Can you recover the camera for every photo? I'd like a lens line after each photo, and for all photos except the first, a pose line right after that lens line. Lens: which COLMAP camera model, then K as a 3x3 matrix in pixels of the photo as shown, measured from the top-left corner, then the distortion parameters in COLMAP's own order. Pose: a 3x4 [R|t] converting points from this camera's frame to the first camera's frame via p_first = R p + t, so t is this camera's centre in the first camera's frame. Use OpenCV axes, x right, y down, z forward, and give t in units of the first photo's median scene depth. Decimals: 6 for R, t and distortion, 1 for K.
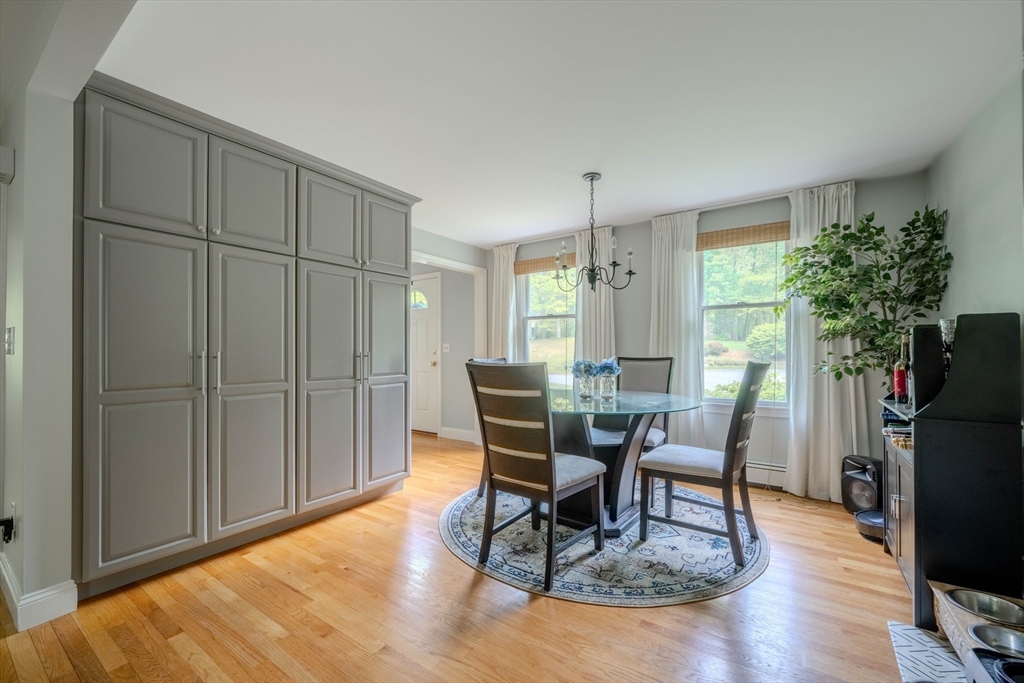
lens RADIAL K [[418.9, 0, 516.6], [0, 418.9, 348.5], [0, 0, 1]] dist [-0.002585, 0.000154]
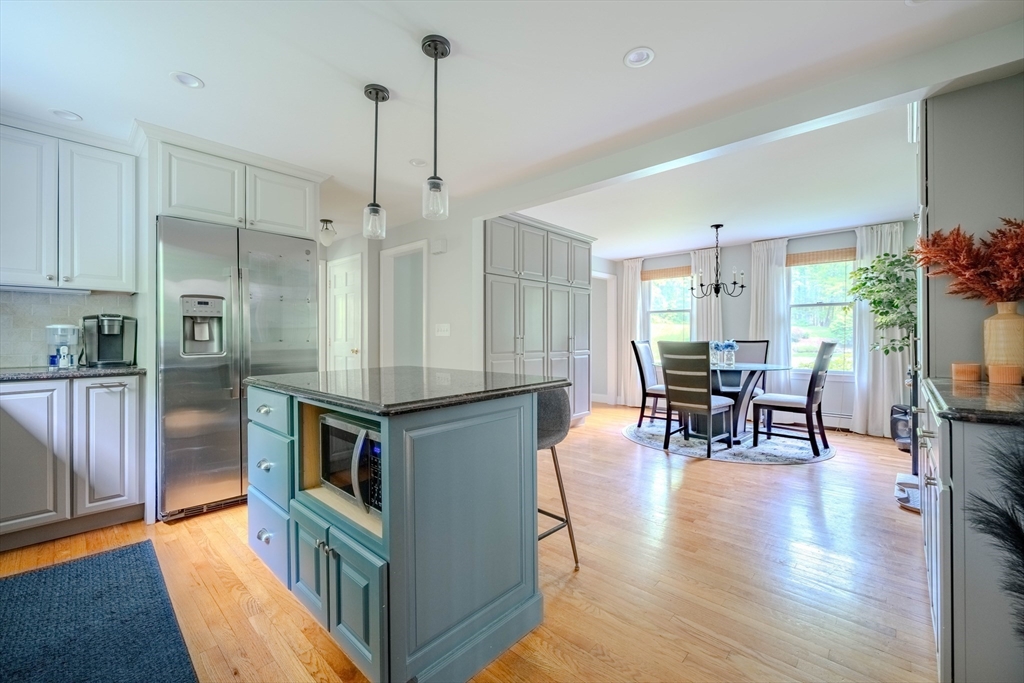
lens RADIAL K [[418.9, 0, 514.5], [0, 418.9, 336.4], [0, 0, 1]] dist [-0.002585, 0.000154]
pose [[0.989672, 0.002655, -0.143326, -0.375589], [-0.001749, 0.999978, 0.006446, -0.000659], [0.143340, -0.006129, 0.989655, -0.729994]]
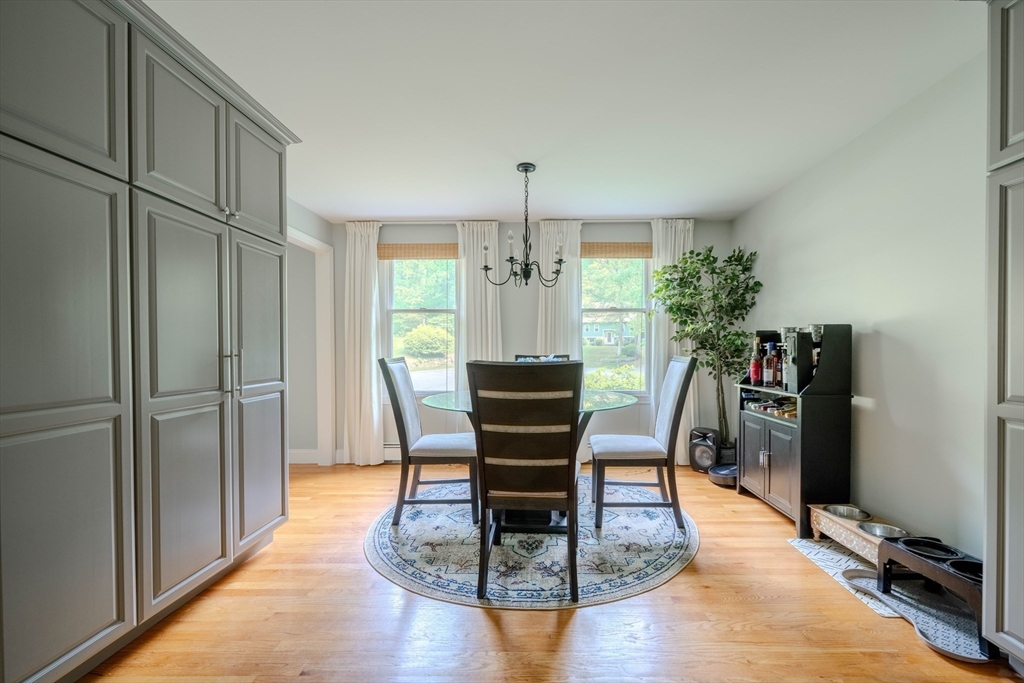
lens RADIAL K [[418.9, 0, 543.9], [0, 418.9, 355.9], [0, 0, 1]] dist [-0.002585, 0.000154]
pose [[0.826620, -0.008093, 0.562703, -0.352291], [-0.004122, 0.999783, 0.020434, 0.003228], [-0.562746, -0.019211, 0.826407, 0.185255]]
